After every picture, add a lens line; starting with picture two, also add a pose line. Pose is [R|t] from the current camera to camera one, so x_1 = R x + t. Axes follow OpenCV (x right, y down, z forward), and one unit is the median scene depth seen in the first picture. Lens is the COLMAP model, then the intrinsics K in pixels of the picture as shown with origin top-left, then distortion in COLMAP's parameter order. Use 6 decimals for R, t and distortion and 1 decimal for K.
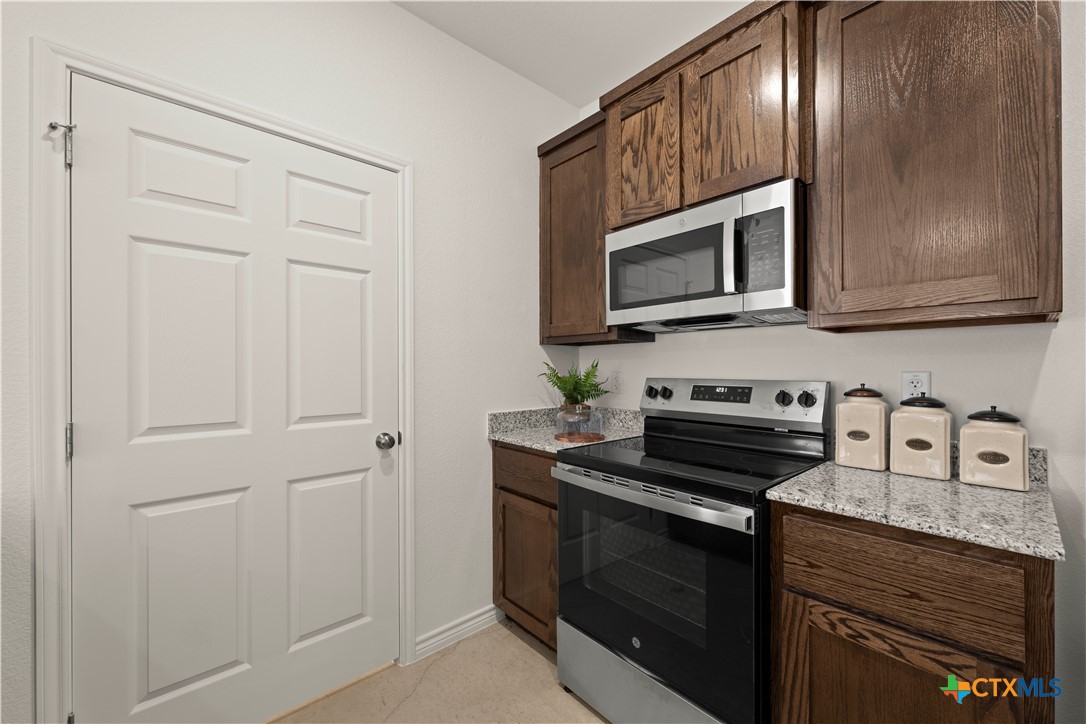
lens RADIAL K [[425.9, 0, 542.8], [0, 425.9, 368.4], [0, 0, 1]] dist [-0.011248, -0.000377]
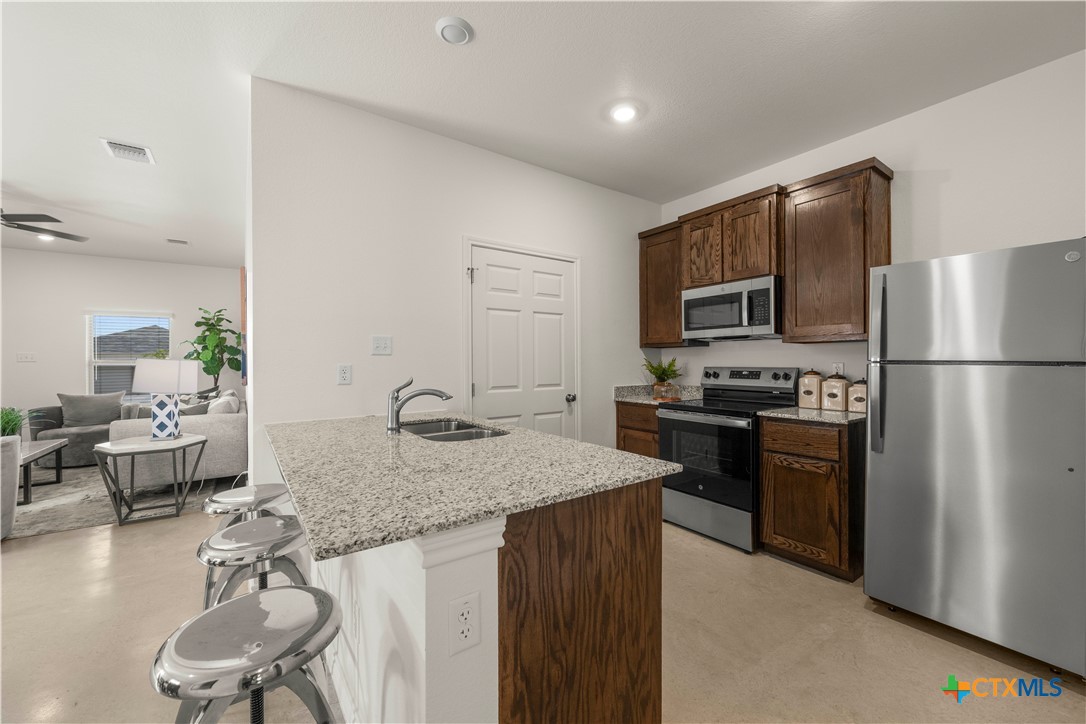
lens RADIAL K [[425.9, 0, 542.5], [0, 425.9, 361.5], [0, 0, 1]] dist [-0.011248, -0.000377]
pose [[0.993197, -0.002651, -0.116417, -0.272001], [0.002535, 0.999996, -0.001138, 0.000151], [0.116419, 0.000836, 0.993200, -1.039742]]
